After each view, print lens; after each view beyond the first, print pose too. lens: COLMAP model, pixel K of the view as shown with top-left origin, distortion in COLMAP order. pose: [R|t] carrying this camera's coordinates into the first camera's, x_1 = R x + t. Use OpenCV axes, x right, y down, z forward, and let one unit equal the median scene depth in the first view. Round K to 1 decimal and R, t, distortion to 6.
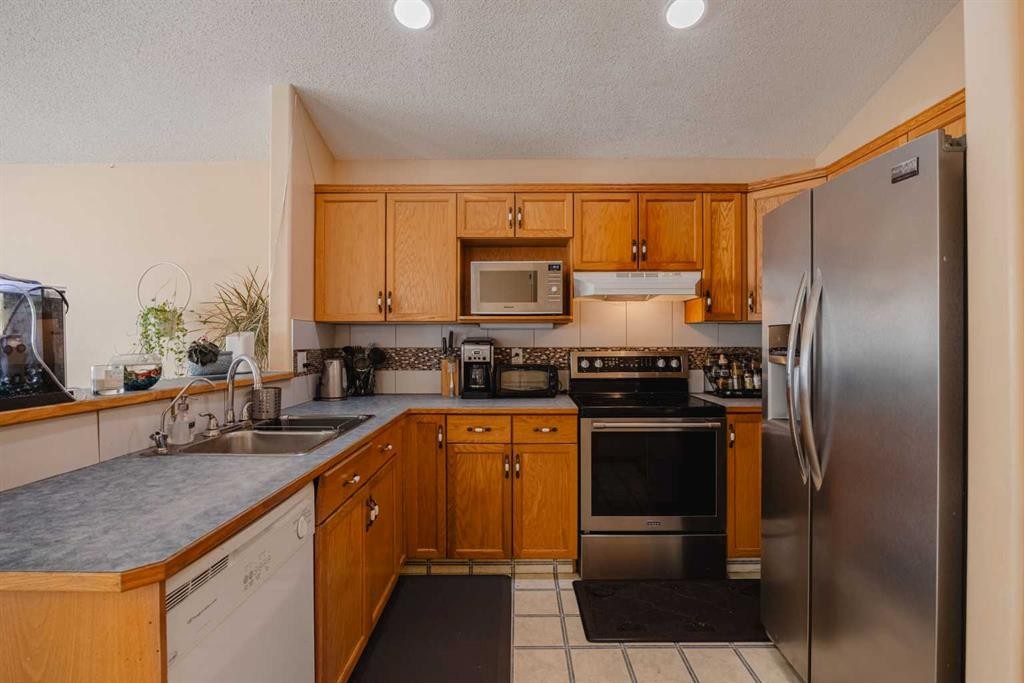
lens RADIAL K [[486.1, 0, 518.2], [0, 486.1, 340.9], [0, 0, 1]] dist [-0.013942, -0.002041]
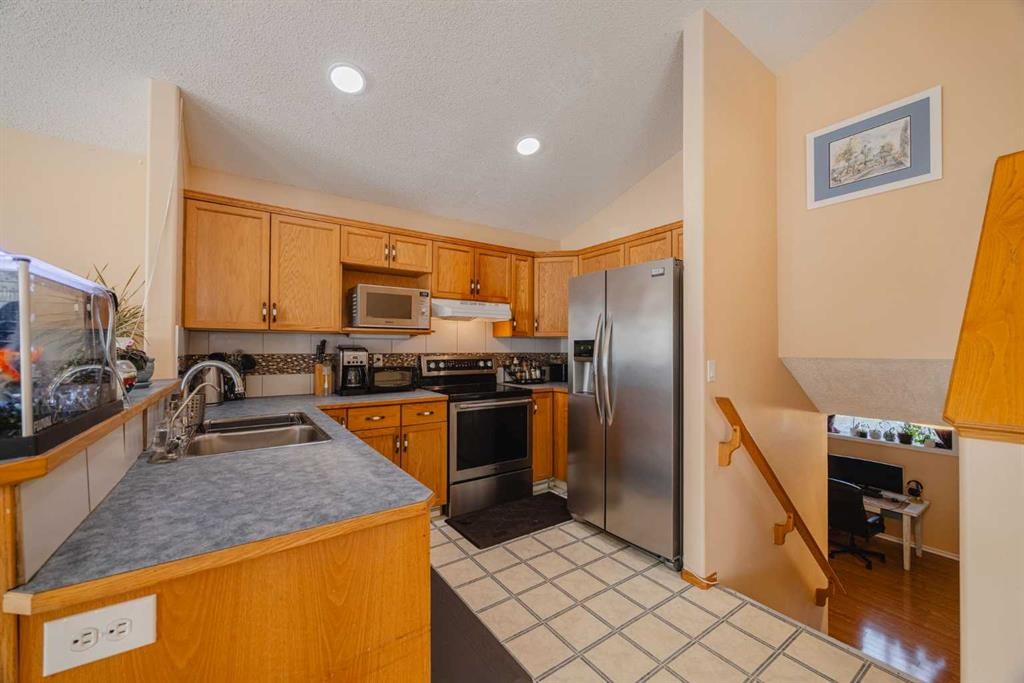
lens RADIAL K [[393.9, 0, 516.9], [0, 393.9, 346.4], [0, 0, 1]] dist [0.000226, 0.000130]
pose [[0.820477, 0.006556, 0.571641, -0.327277], [-0.004150, 0.999976, -0.005511, -0.000509], [-0.571664, 0.002149, 0.820485, -0.048768]]
